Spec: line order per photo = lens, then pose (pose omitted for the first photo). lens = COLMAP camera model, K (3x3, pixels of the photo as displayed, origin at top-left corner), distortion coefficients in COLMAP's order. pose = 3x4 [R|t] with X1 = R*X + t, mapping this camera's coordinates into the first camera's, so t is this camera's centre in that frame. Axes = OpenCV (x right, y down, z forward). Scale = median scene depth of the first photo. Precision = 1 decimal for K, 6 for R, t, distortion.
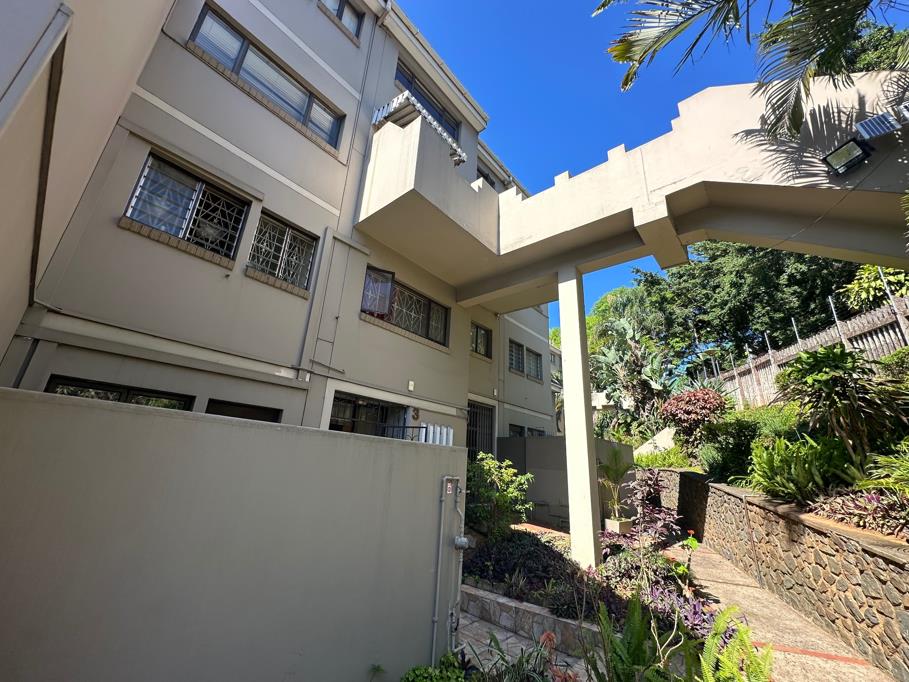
lens RADIAL K [[362.9, 0, 453.4], [0, 362.9, 338.7], [0, 0, 1]] dist [-0.004332, -0.000023]
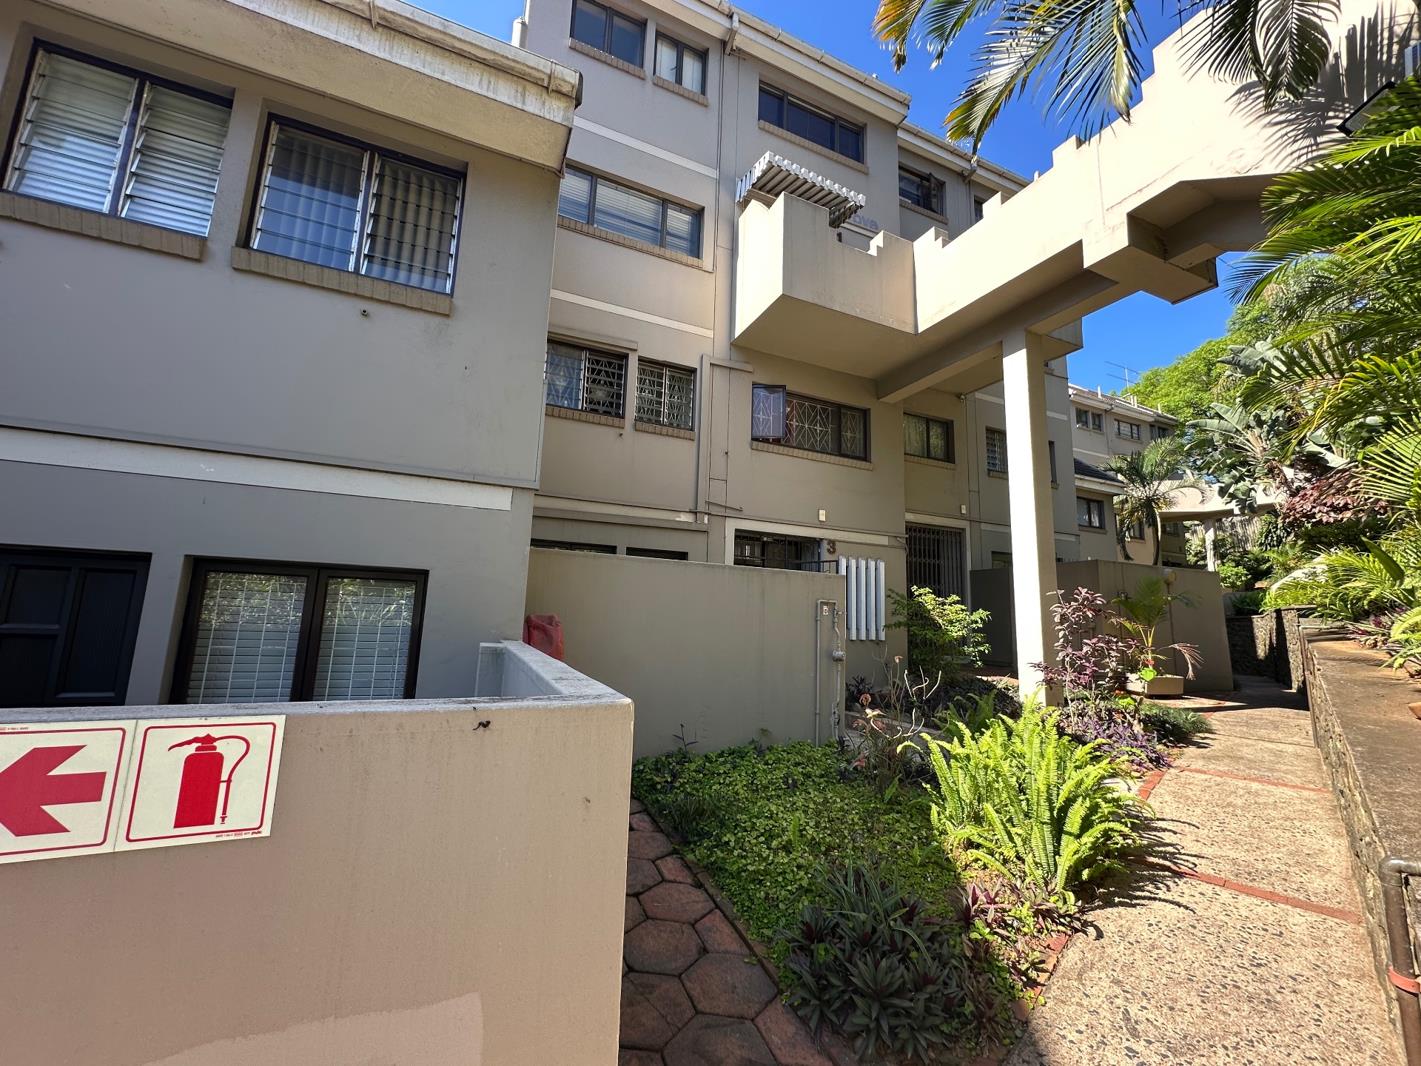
lens RADIAL K [[567.3, 0, 708.8], [0, 567.3, 529.4], [0, 0, 1]] dist [-0.004332, -0.000023]
pose [[0.901531, -0.087715, -0.423731, 0.219495], [0.155034, 0.979706, 0.127046, -0.052429], [0.403988, -0.180229, 0.896834, -0.334013]]
